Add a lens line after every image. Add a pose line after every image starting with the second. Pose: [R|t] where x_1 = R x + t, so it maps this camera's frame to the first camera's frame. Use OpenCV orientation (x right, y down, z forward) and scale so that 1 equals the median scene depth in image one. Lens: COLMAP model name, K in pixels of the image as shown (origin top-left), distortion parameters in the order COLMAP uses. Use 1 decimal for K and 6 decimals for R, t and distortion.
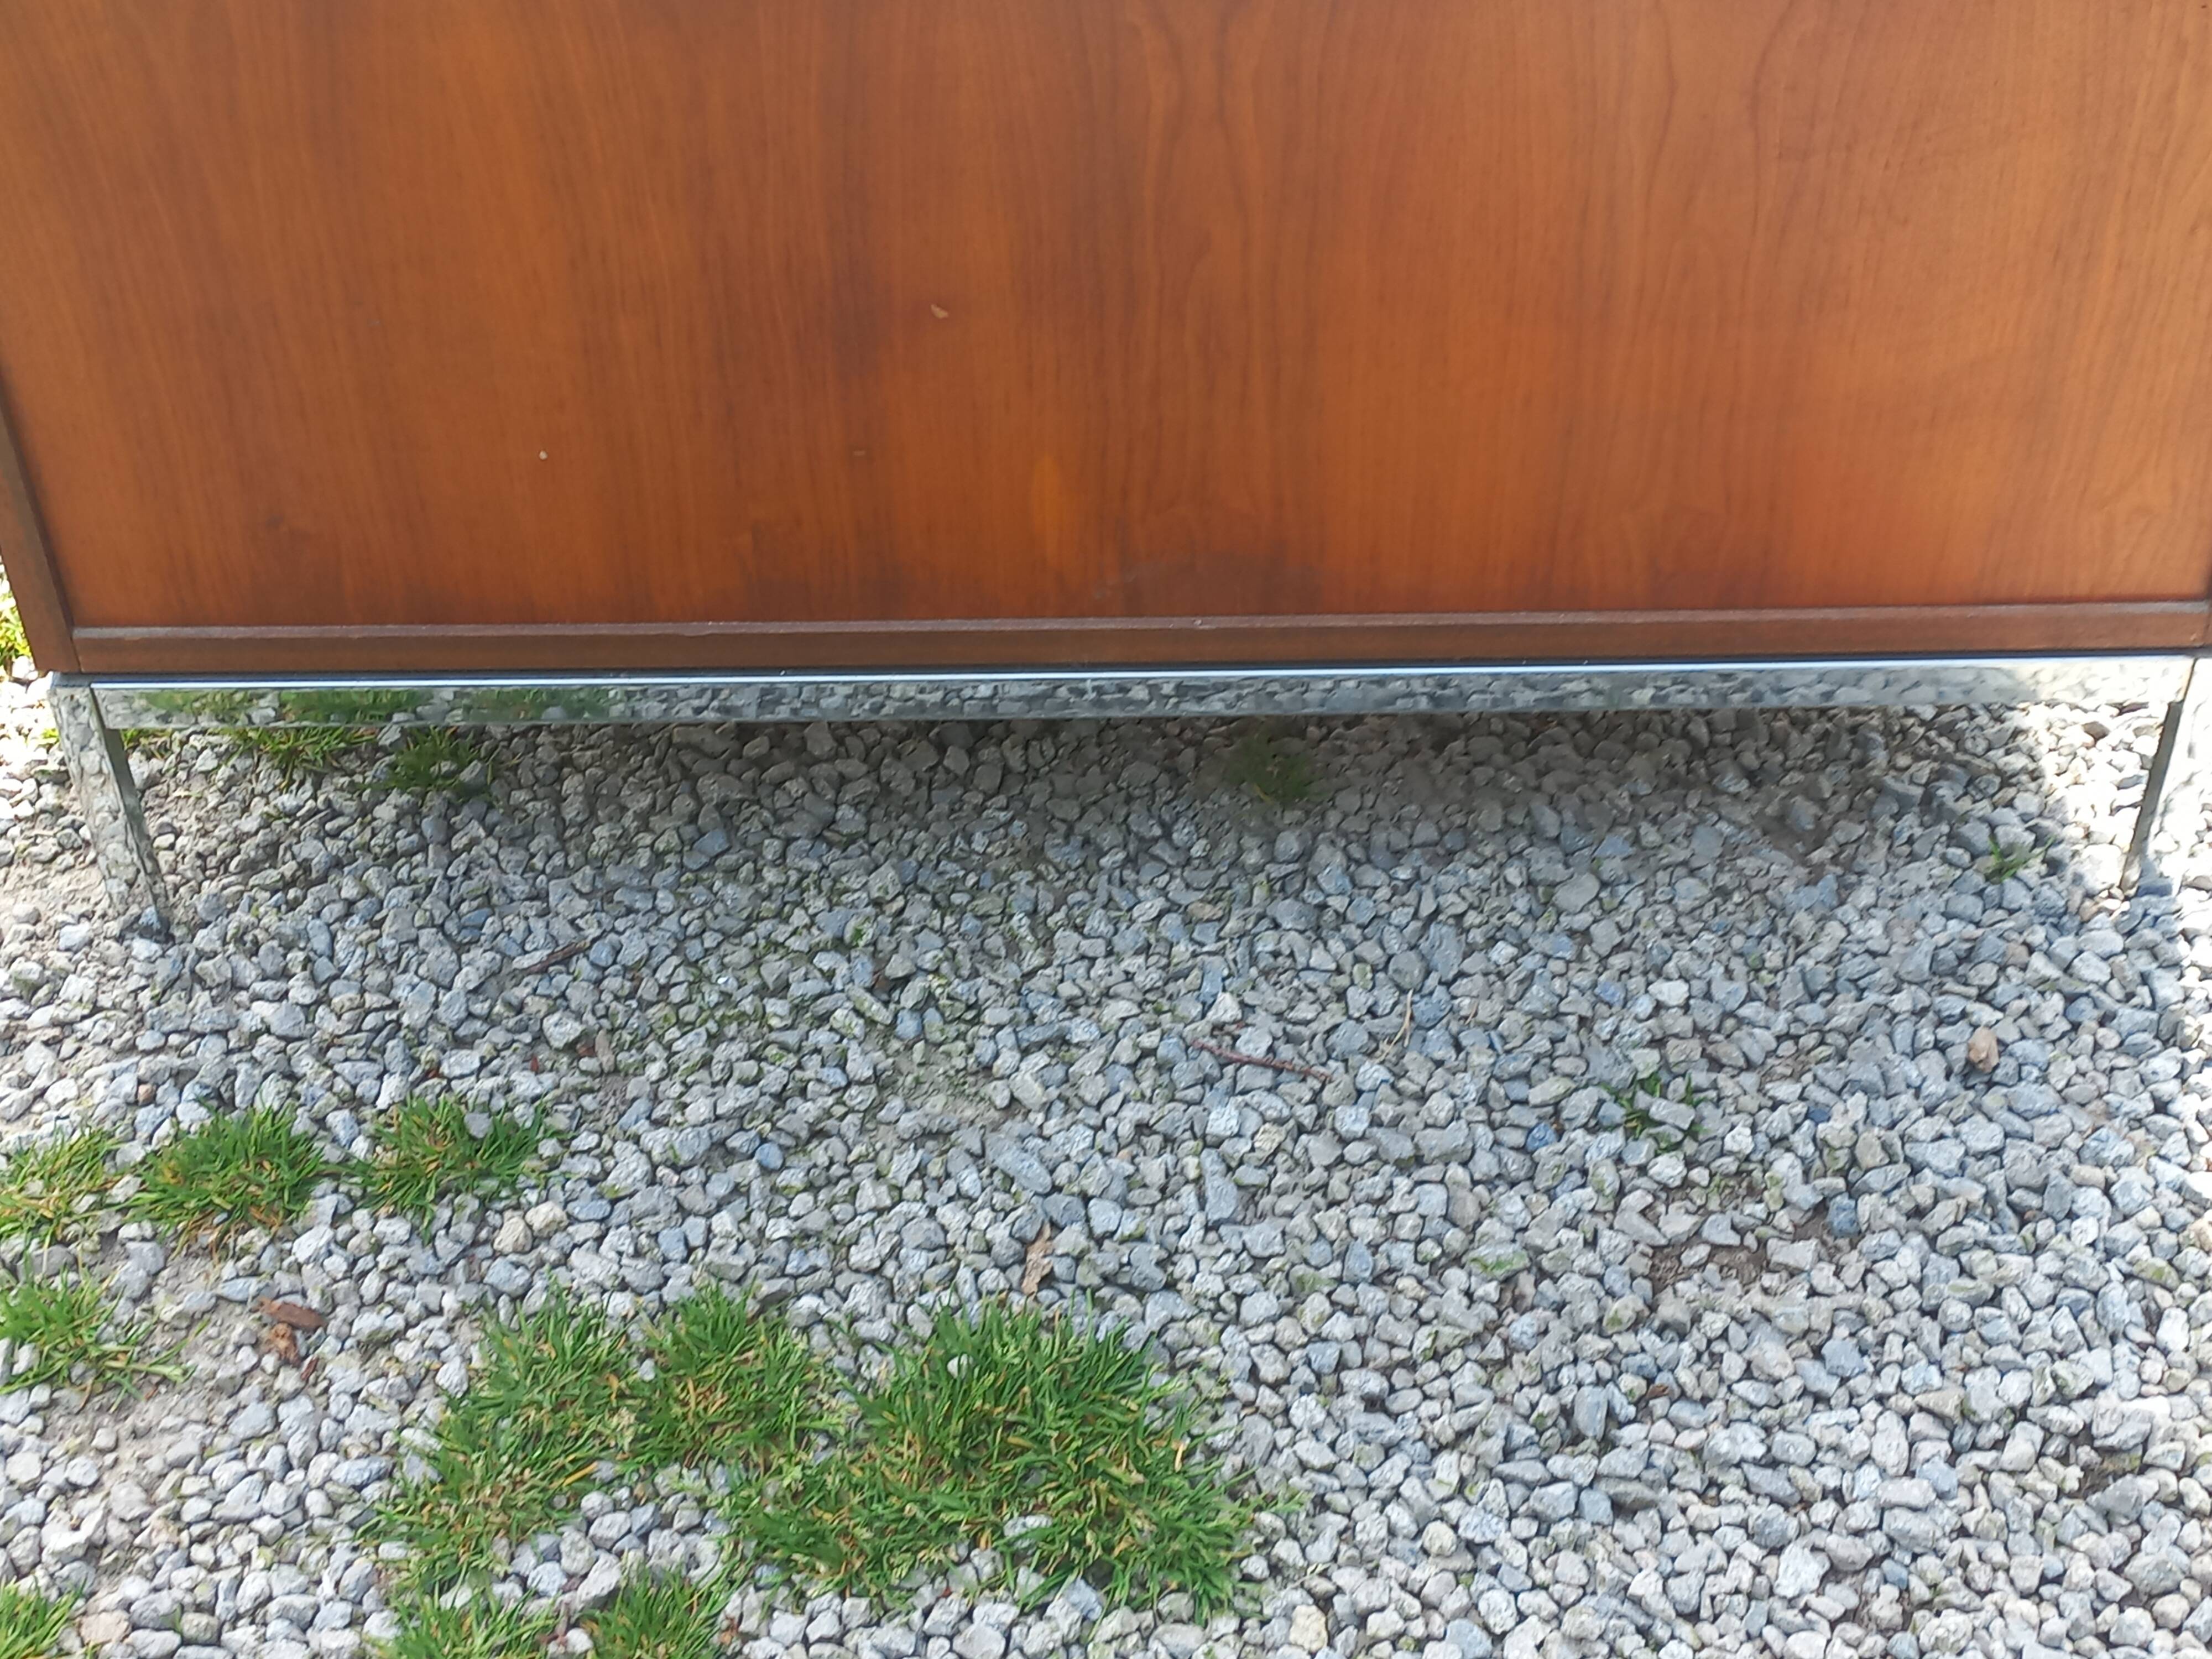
lens RADIAL K [[3159.2, 0, 1105.5], [0, 3159.2, 789.8], [0, 0, 1]] dist [0.111705, -0.139123]
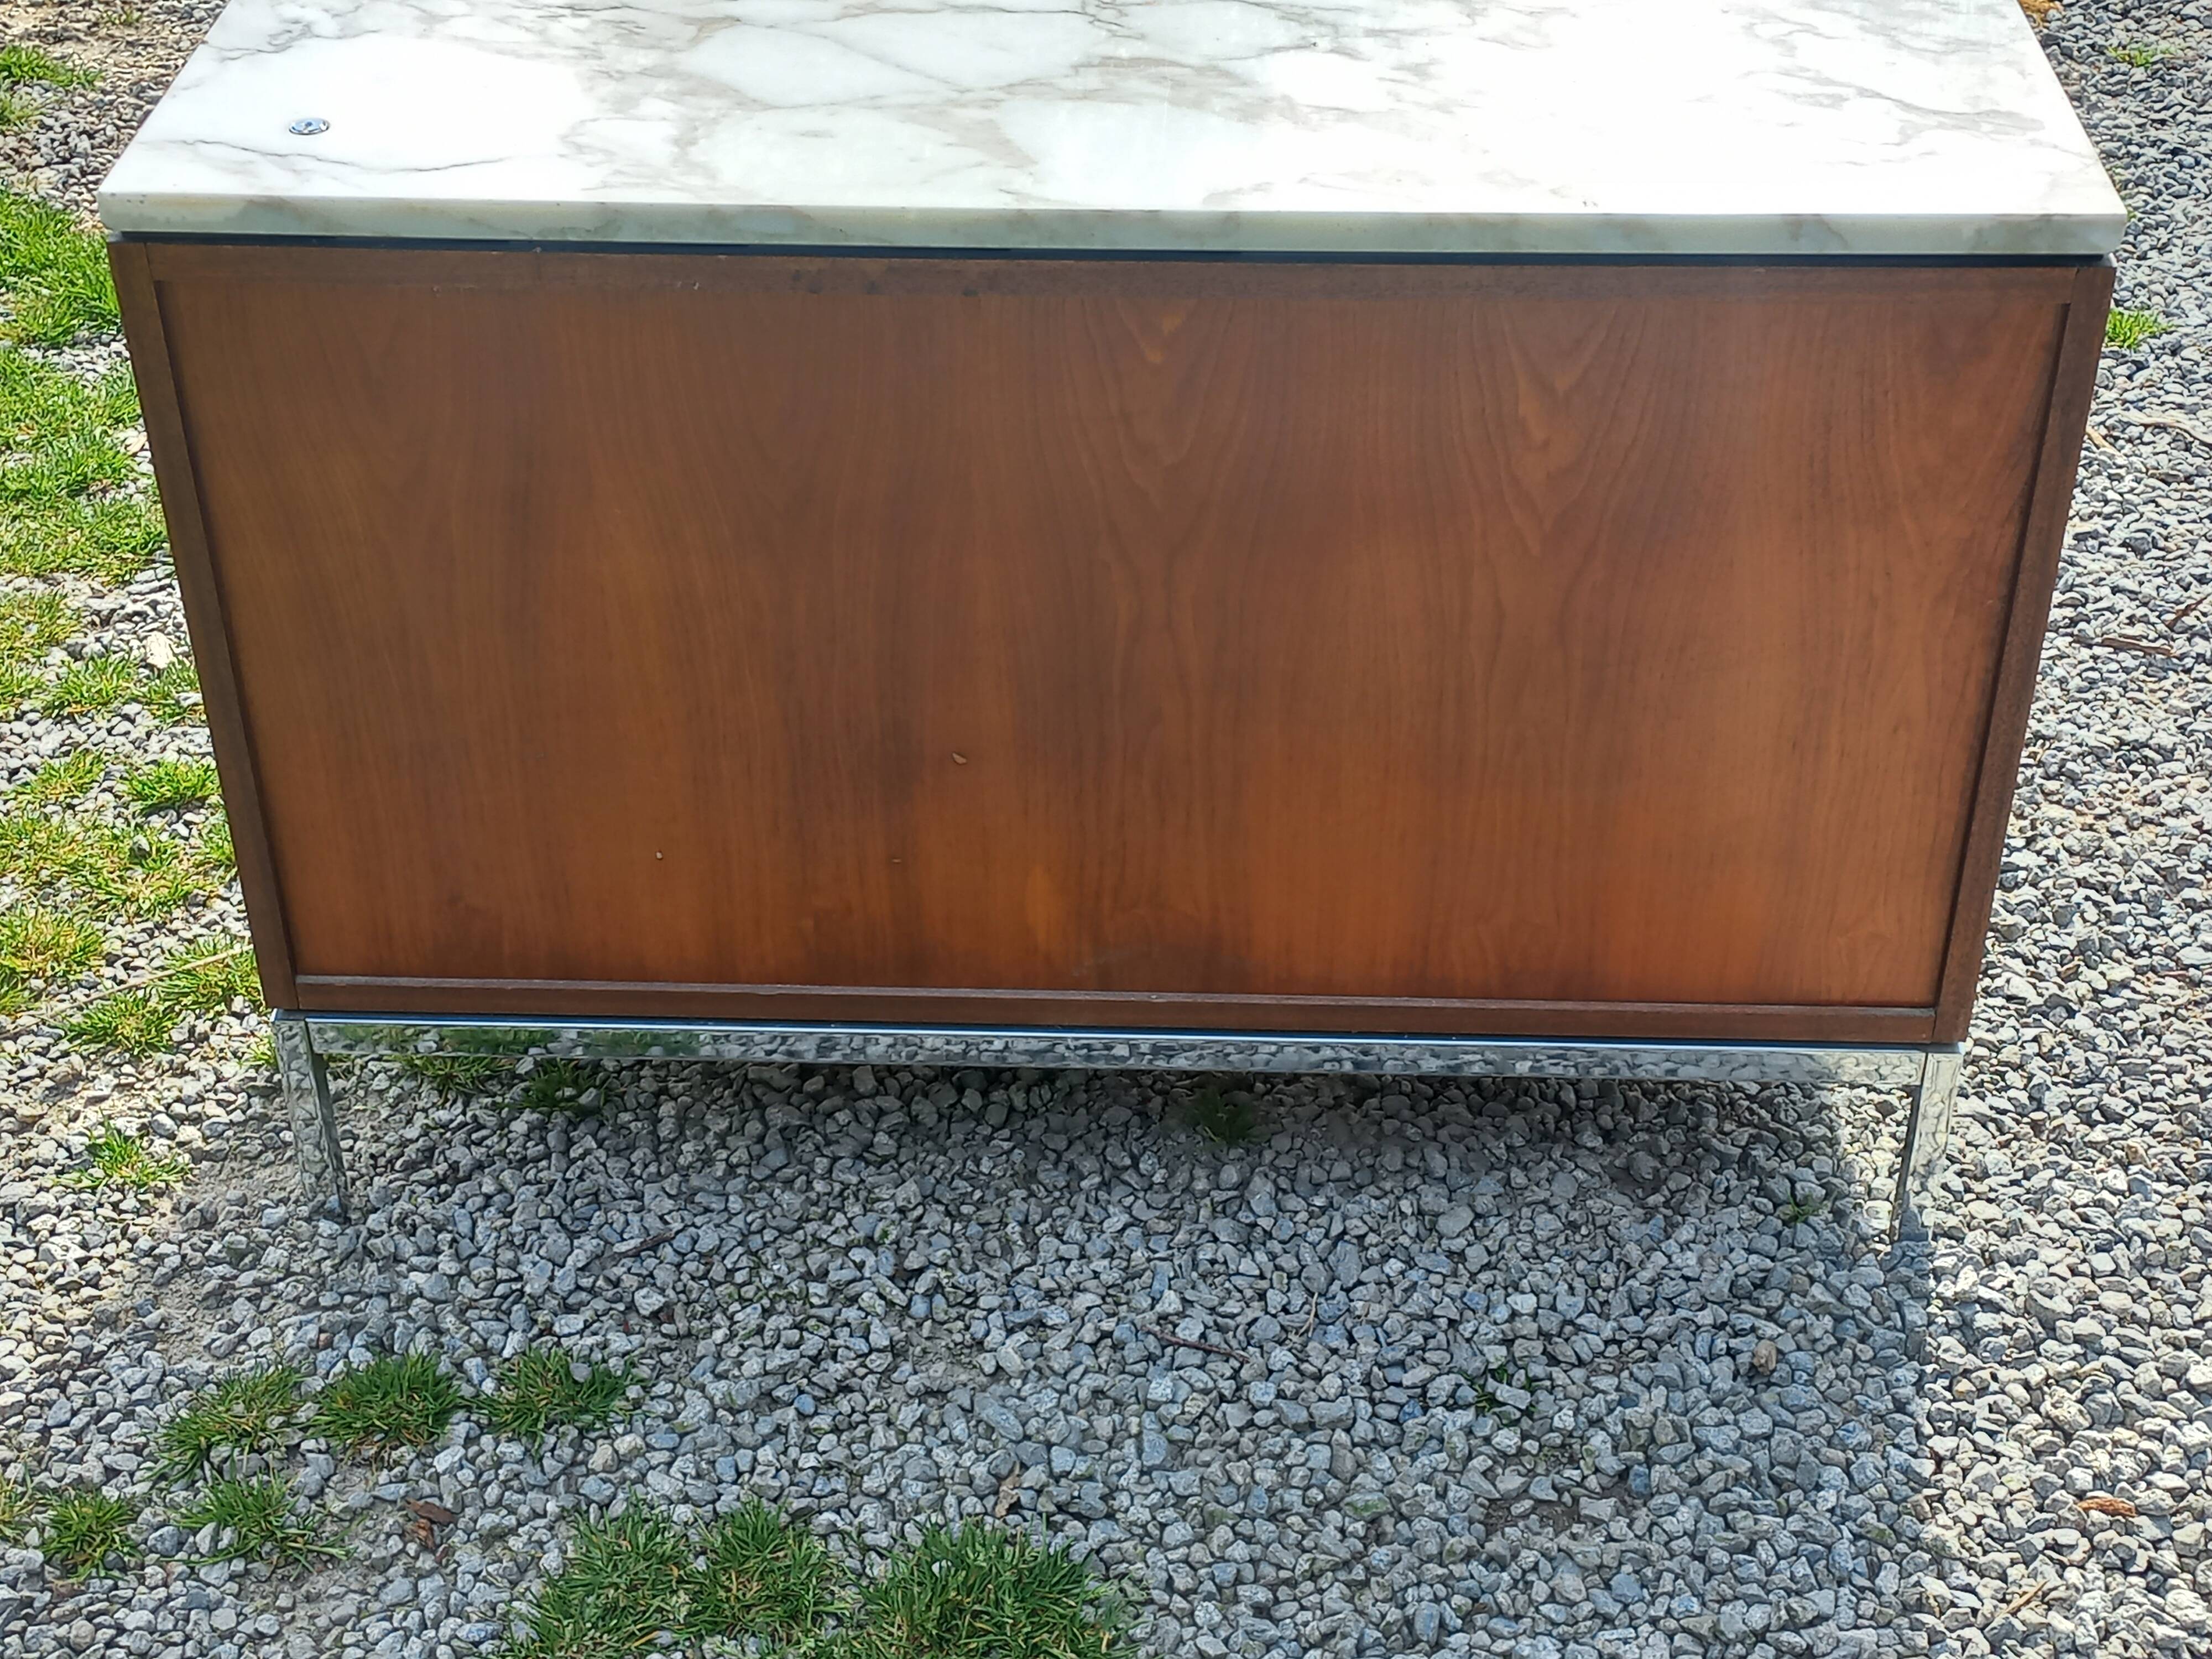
lens RADIAL K [[3139.0, 0, 1105.6], [0, 3139.0, 801.6], [0, 0, 1]] dist [0.119697, -0.154653]
pose [[0.998992, 0.030539, -0.032899, 0.049822], [-0.033958, 0.993469, -0.108936, 0.008424], [0.029358, 0.109943, 0.993504, -0.289768]]
